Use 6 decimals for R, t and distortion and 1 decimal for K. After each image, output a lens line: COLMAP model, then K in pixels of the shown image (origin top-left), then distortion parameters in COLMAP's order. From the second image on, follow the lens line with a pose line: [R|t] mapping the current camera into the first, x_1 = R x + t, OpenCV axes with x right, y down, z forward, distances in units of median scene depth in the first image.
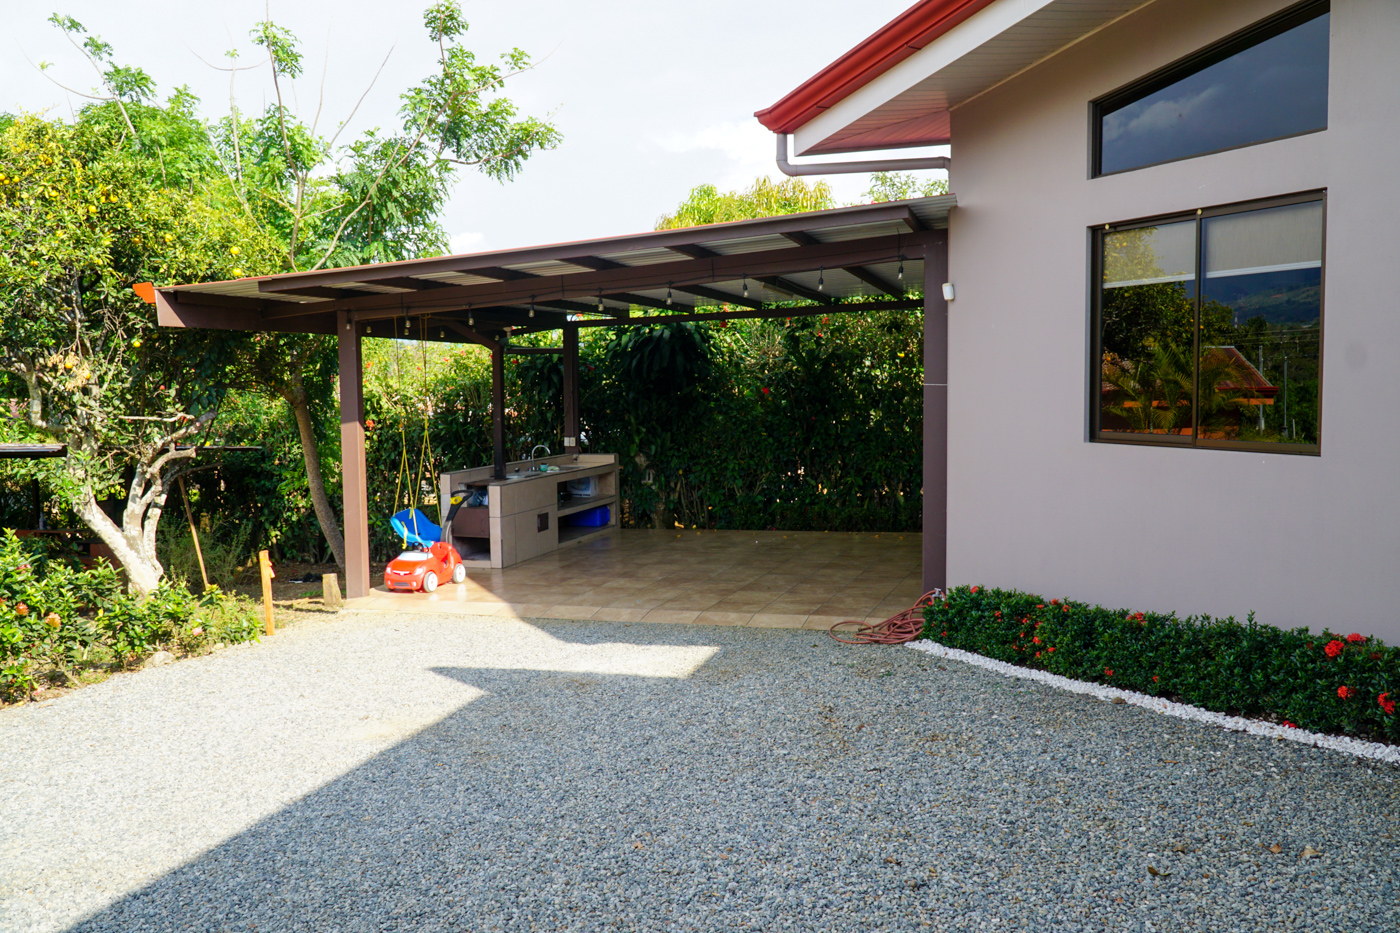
lens RADIAL K [[1126.4, 0, 696.8], [0, 1126.4, 462.9], [0, 0, 1]] dist [0.005768, -0.023446]
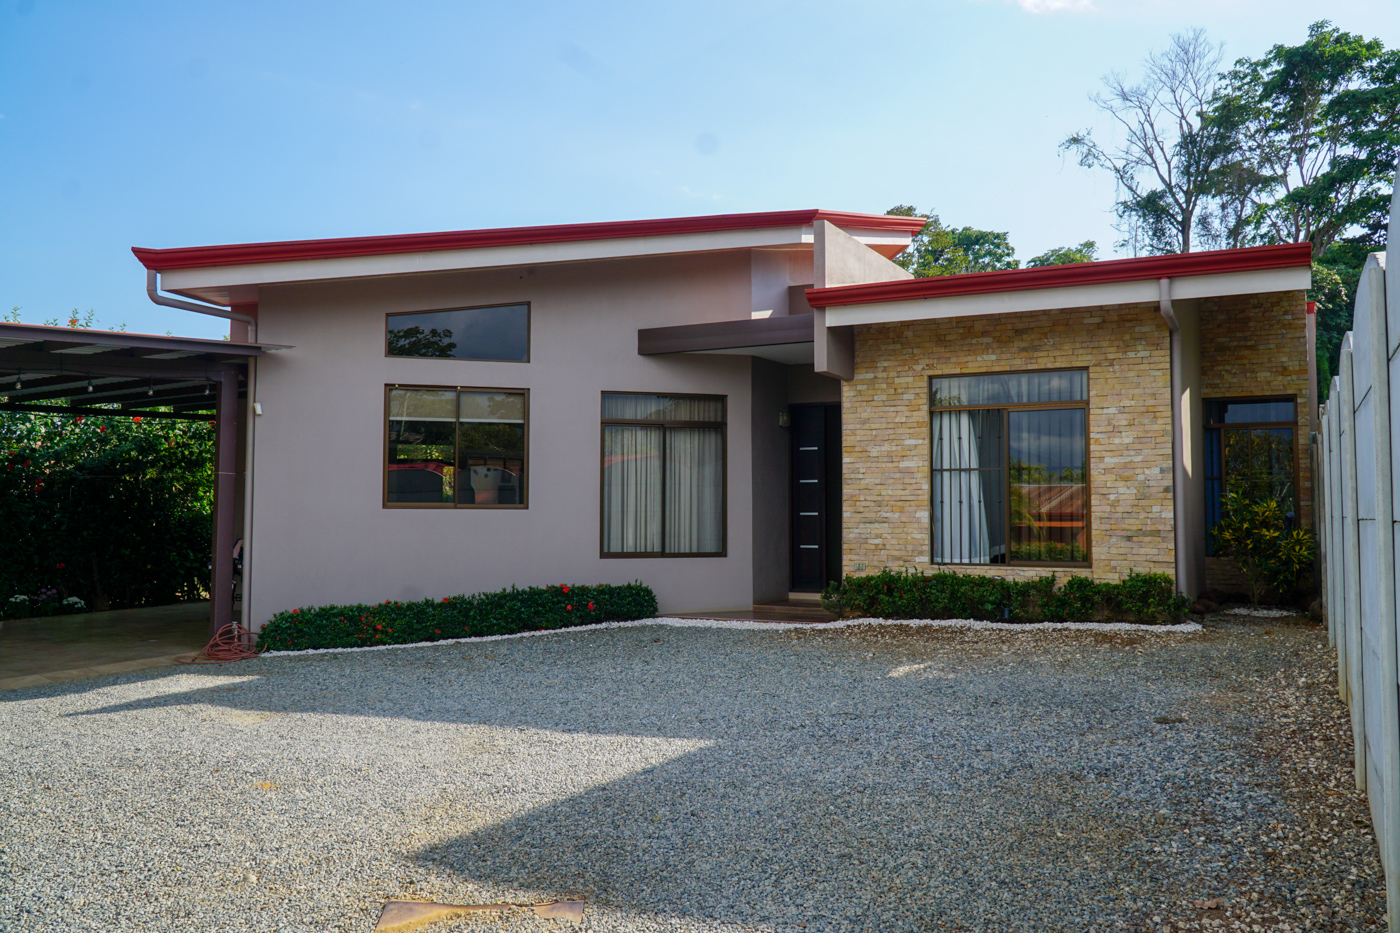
lens RADIAL K [[1126.4, 0, 699.1], [0, 1126.4, 474.8], [0, 0, 1]] dist [0.005768, -0.023446]
pose [[0.174646, 0.024068, 0.984337, -1.324543], [0.058659, 0.997671, -0.034802, 0.019692], [-0.982882, 0.063819, 0.172828, 0.244853]]
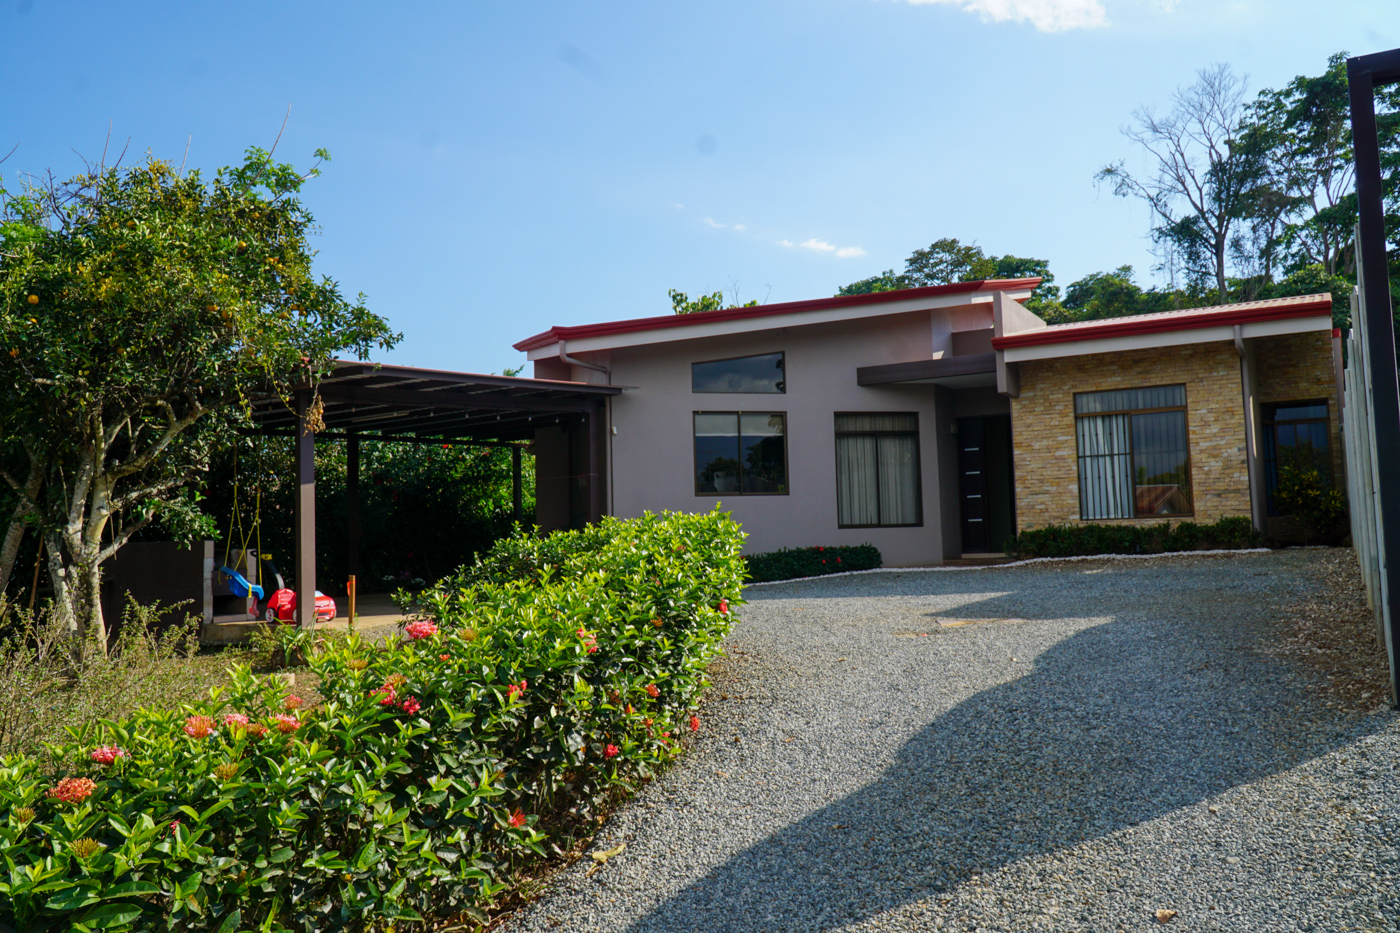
lens RADIAL K [[1126.4, 0, 696.3], [0, 1126.4, 467.2], [0, 0, 1]] dist [0.005768, -0.023446]
pose [[0.206264, 0.052315, 0.977097, -2.208927], [0.088050, 0.993526, -0.071782, 0.102302], [-0.974527, 0.100839, 0.200323, 0.521006]]
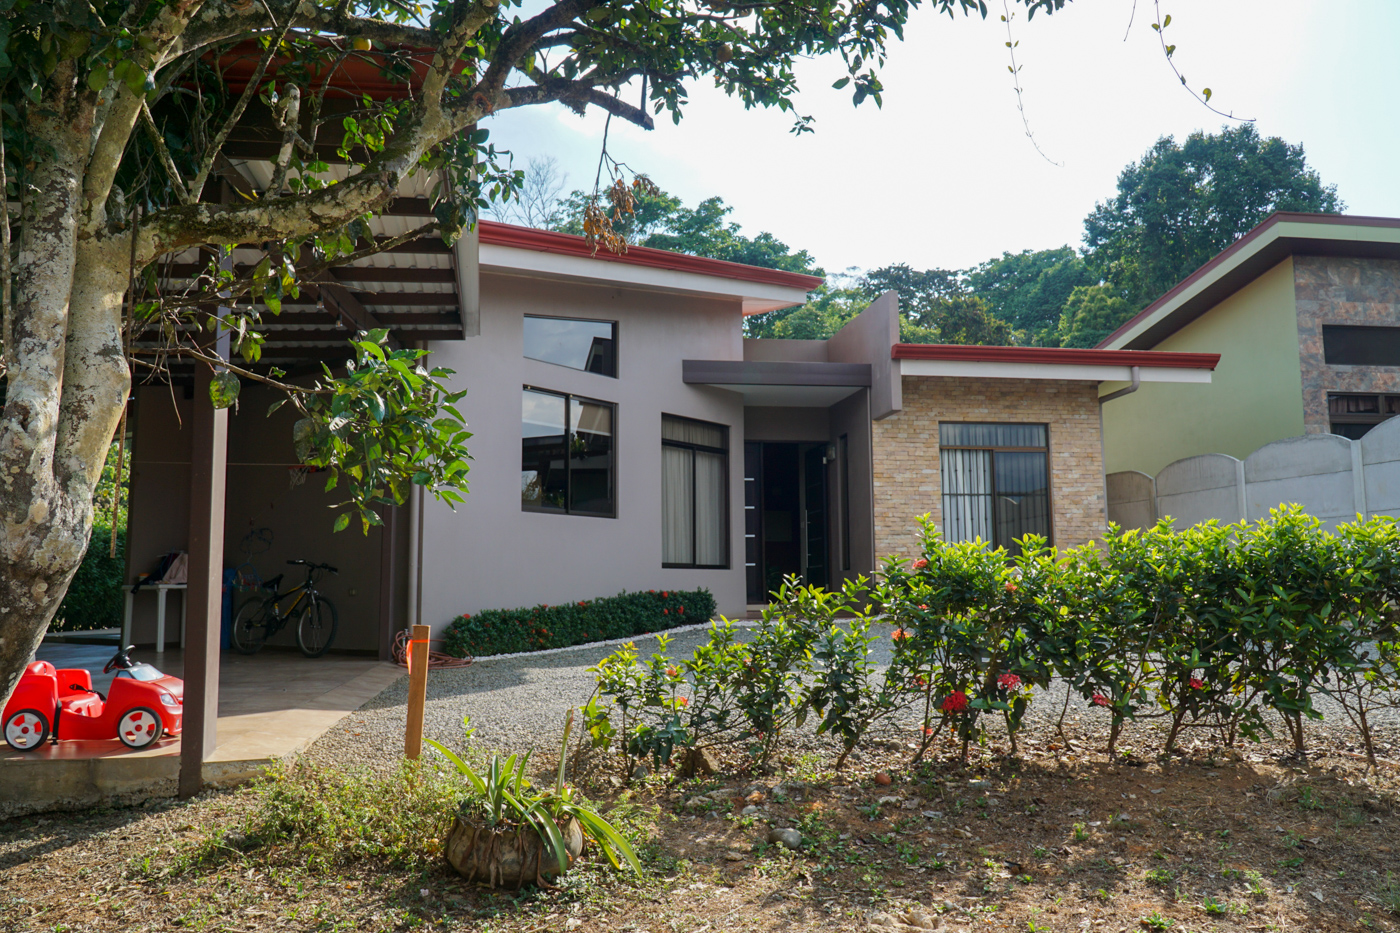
lens RADIAL K [[1126.4, 0, 694.9], [0, 1126.4, 461.4], [0, 0, 1]] dist [0.005768, -0.023446]
pose [[-0.452156, 0.097046, 0.886644, -1.320295], [0.056119, 0.995189, -0.080307, 0.060116], [-0.890171, 0.013446, -0.455427, 1.613870]]
